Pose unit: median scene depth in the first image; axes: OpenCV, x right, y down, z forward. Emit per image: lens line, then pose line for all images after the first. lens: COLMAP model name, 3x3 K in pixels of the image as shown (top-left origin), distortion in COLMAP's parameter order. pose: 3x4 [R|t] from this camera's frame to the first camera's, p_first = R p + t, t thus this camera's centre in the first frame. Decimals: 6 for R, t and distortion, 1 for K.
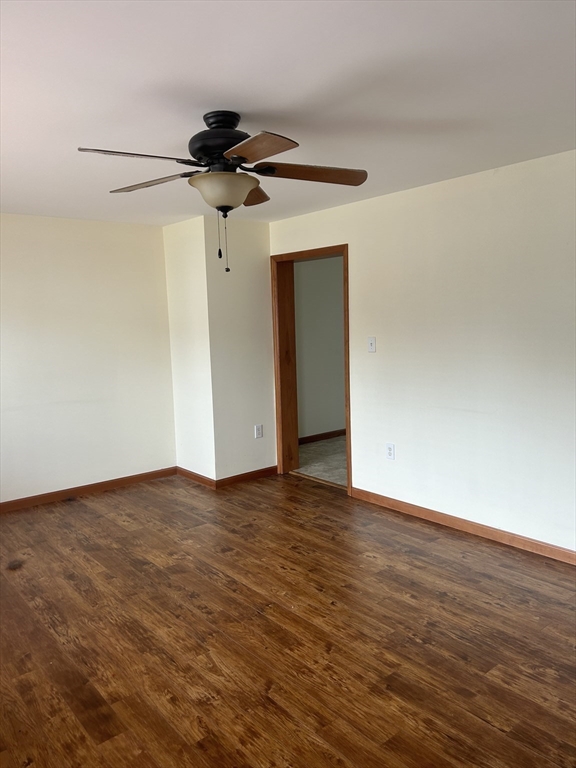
lens RADIAL K [[576.2, 0, 287.9], [0, 576.2, 384.7], [0, 0, 1]] dist [0.045690, -0.052466]
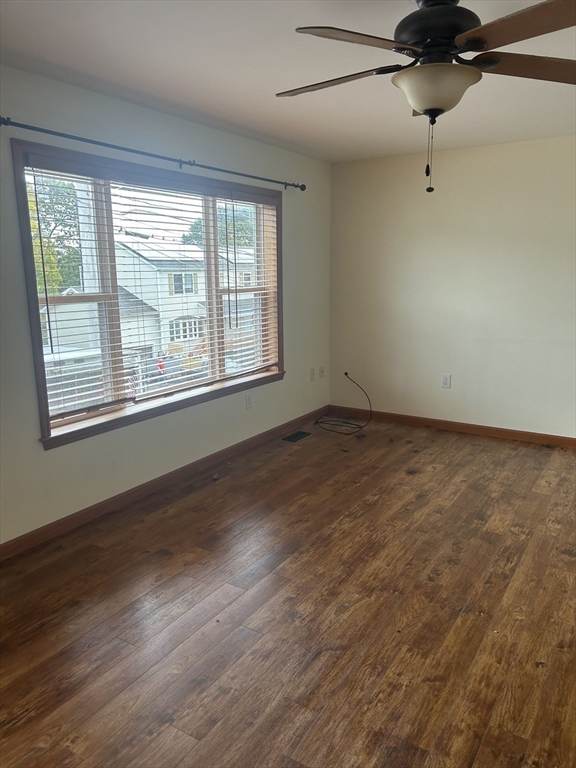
lens RADIAL K [[576.2, 0, 288.3], [0, 576.2, 381.0], [0, 0, 1]] dist [0.045690, -0.052466]
pose [[0.312928, 0.210028, -0.926264, 0.585676], [-0.111347, 0.976631, 0.183831, -0.054268], [0.943227, 0.045611, 0.329002, 0.485982]]
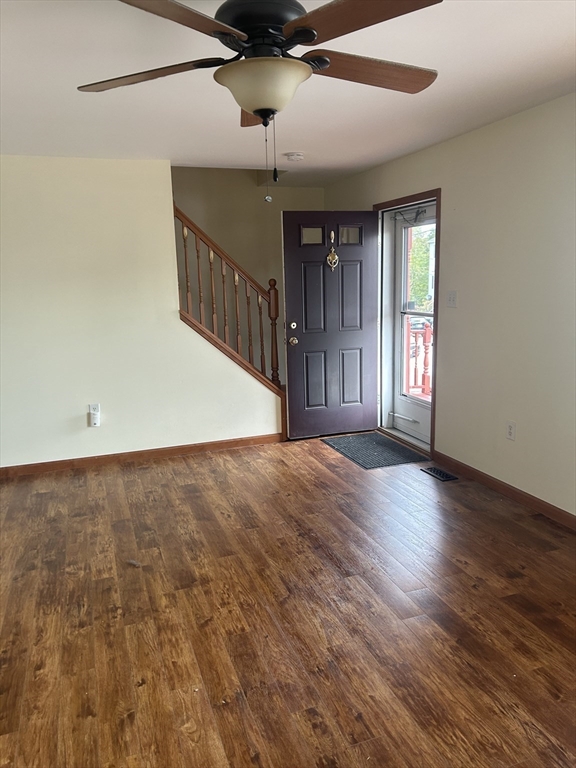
lens RADIAL K [[576.2, 0, 289.5], [0, 576.2, 387.1], [0, 0, 1]] dist [0.045690, -0.052466]
pose [[-0.939421, -0.009840, 0.342624, -0.342444], [0.094255, 0.953636, 0.285822, -0.156232], [-0.329551, 0.300801, -0.894938, 1.525248]]
